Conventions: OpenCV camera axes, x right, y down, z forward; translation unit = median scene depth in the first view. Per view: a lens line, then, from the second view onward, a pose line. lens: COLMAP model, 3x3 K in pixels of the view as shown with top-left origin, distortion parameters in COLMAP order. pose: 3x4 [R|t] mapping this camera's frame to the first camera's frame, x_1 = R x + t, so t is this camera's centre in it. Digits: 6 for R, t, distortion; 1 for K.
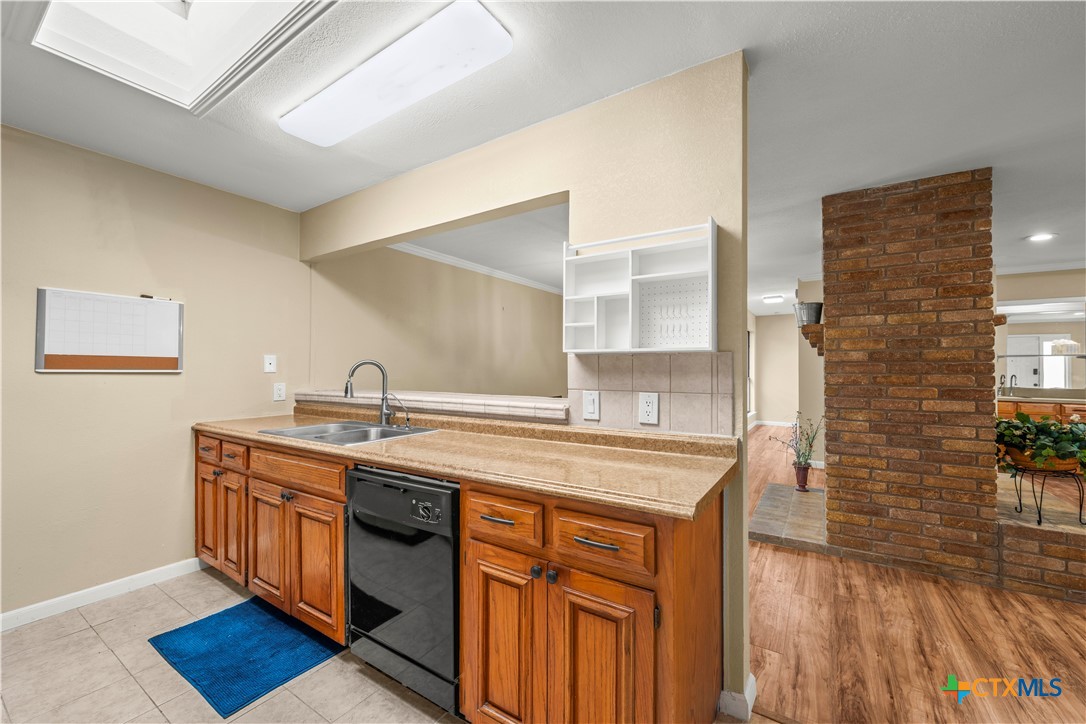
lens RADIAL K [[430.5, 0, 548.4], [0, 430.5, 370.4], [0, 0, 1]] dist [0.000897, -0.000177]
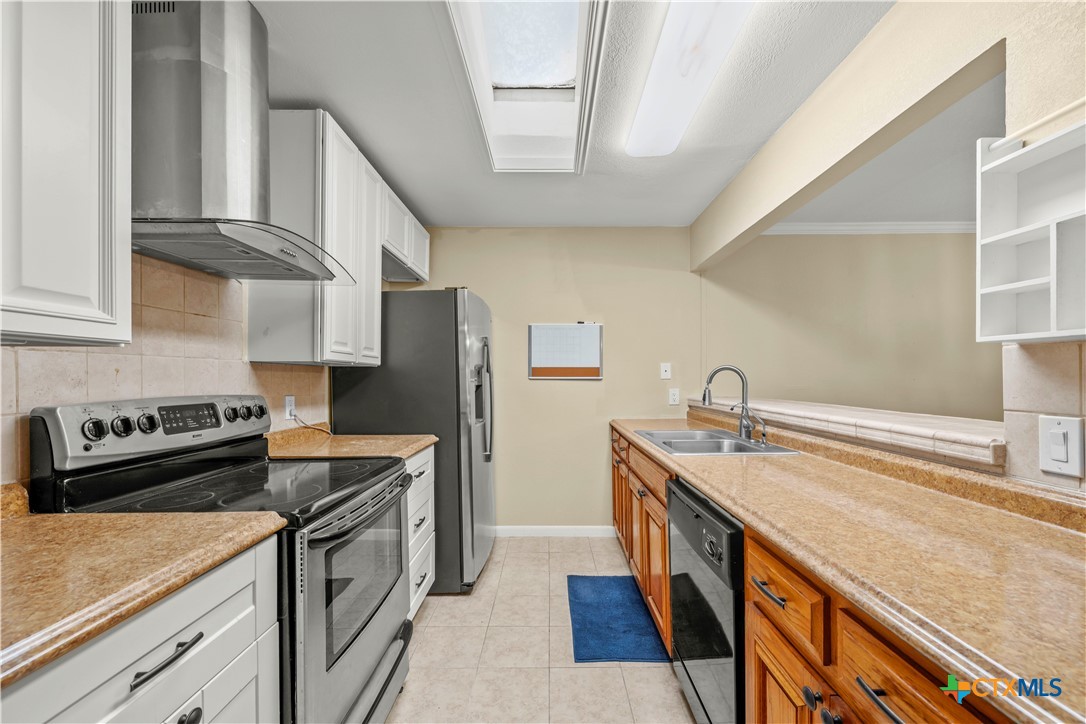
lens RADIAL K [[433.4, 0, 548.9], [0, 433.4, 379.7], [0, 0, 1]] dist [0.001320, -0.000275]
pose [[0.535161, 0.002108, -0.844747, 0.184071], [0.003010, 0.999986, 0.004403, 0.001737], [0.844745, -0.004899, 0.535147, 0.213433]]
